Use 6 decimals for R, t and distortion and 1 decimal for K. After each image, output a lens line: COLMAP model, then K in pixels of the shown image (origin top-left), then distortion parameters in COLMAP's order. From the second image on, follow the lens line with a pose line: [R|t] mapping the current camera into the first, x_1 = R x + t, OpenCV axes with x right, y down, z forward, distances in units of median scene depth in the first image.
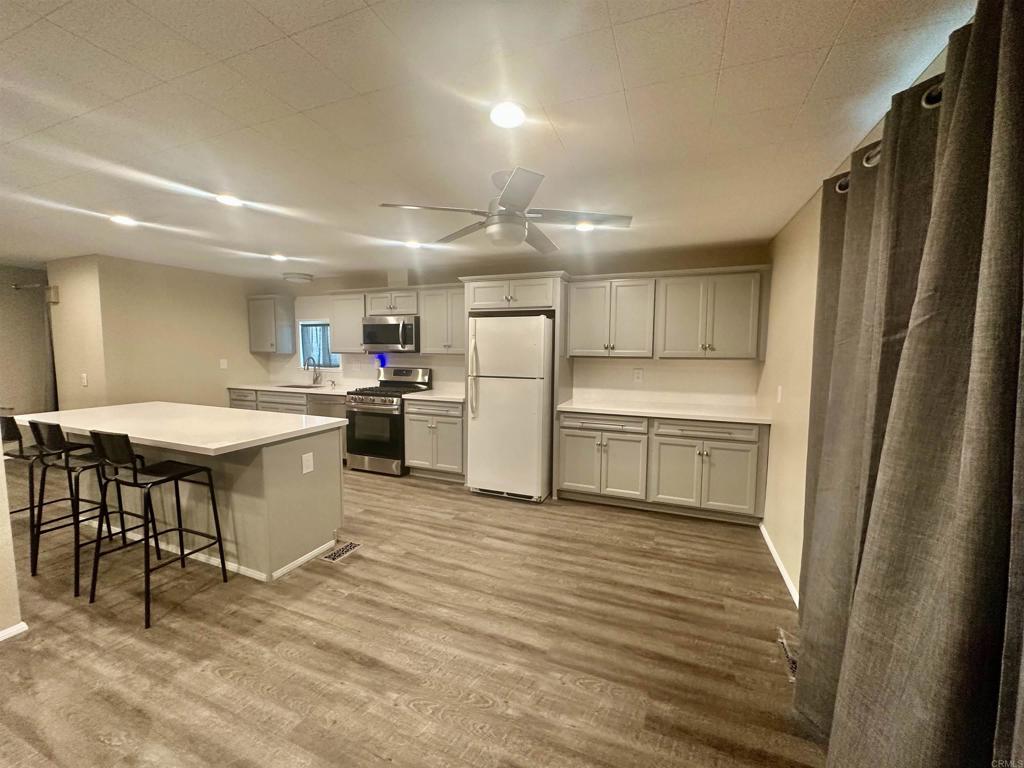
lens RADIAL K [[407.3, 0, 512.1], [0, 407.3, 382.4], [0, 0, 1]] dist [-0.002149, 0.000715]
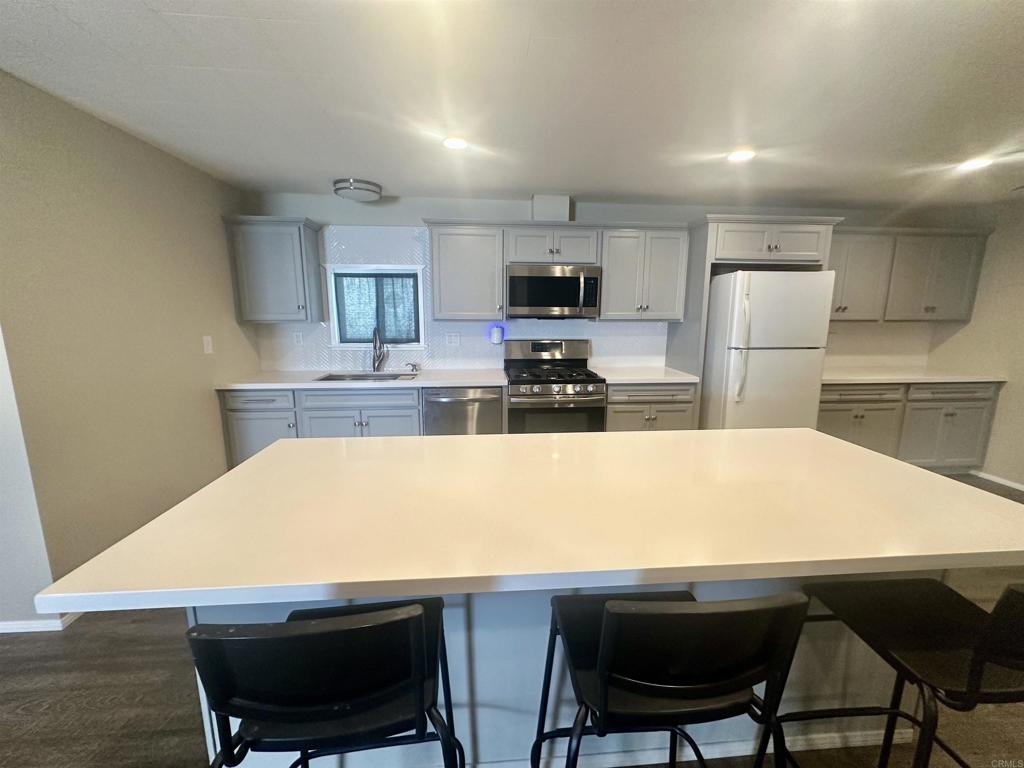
lens RADIAL K [[407.3, 0, 512.1], [0, 407.3, 381.6], [0, 0, 1]] dist [-0.002149, 0.000715]
pose [[0.896771, -0.082904, 0.434659, -0.852306], [0.041703, 0.993755, 0.103502, -0.052920], [-0.440525, -0.074691, 0.894628, 0.511852]]
